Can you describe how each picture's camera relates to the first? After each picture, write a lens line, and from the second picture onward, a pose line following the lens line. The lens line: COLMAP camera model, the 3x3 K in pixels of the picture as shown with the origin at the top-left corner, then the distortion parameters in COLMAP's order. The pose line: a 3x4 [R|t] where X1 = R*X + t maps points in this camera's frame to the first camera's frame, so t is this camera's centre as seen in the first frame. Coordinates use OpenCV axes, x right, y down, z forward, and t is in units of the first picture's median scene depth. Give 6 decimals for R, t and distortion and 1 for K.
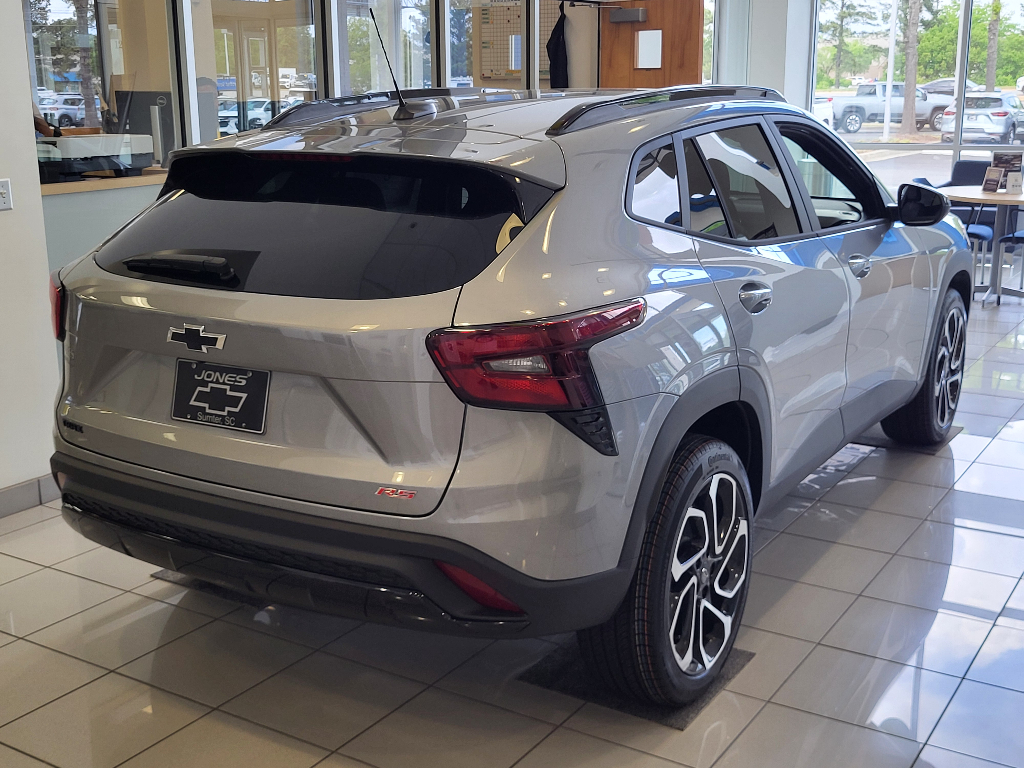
lens RADIAL K [[1208.4, 0, 505.3], [0, 1208.4, 386.2], [0, 0, 1]] dist [0.044017, 0.000000]
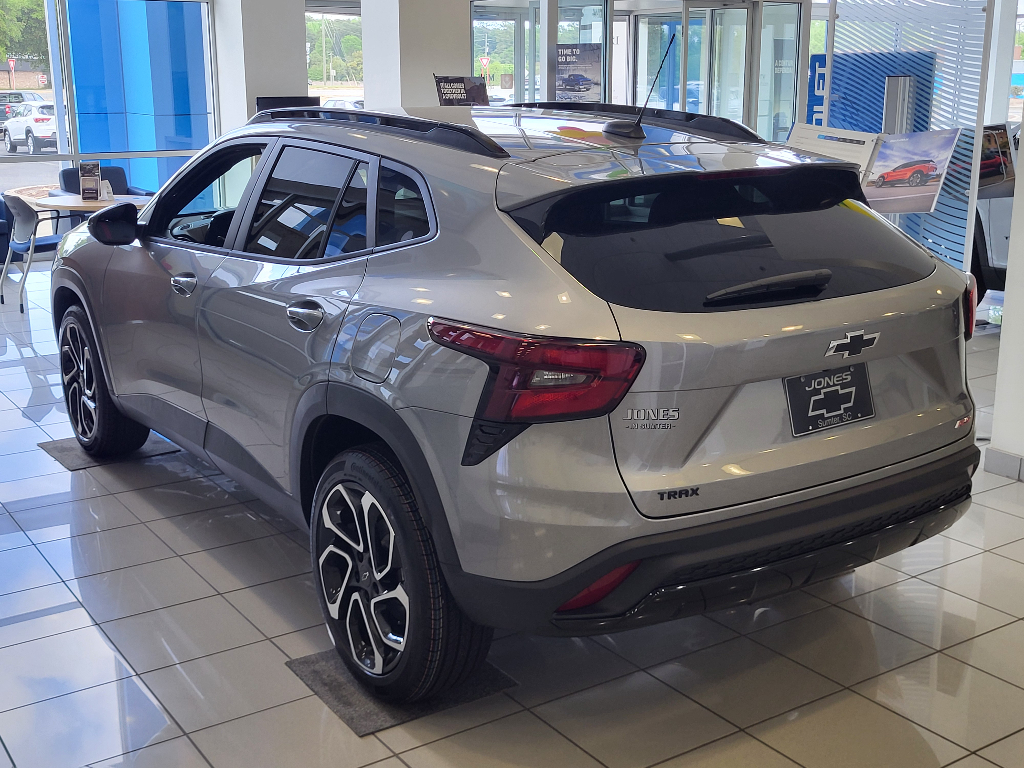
lens RADIAL K [[1208.4, 0, 508.4], [0, 1208.4, 380.3], [0, 0, 1]] dist [0.044017, 0.000000]
pose [[0.391258, -0.215478, 0.894699, -1.299166], [0.224917, 0.965109, 0.134078, -0.214103], [-0.892373, 0.148774, 0.426071, 0.799157]]
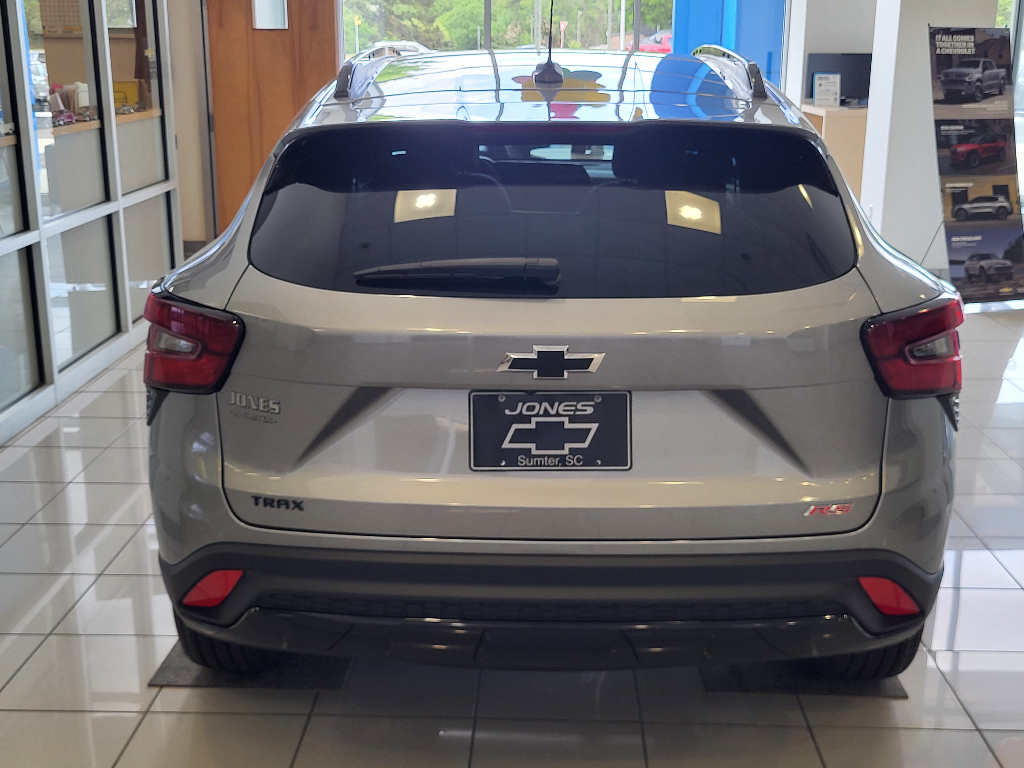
lens RADIAL K [[1208.4, 0, 507.2], [0, 1208.4, 383.5], [0, 0, 1]] dist [0.044017, 0.000000]
pose [[0.858301, -0.128158, 0.496885, -0.654039], [0.116162, 0.991699, 0.055128, -0.070664], [-0.499826, 0.010402, 0.866063, 0.324966]]
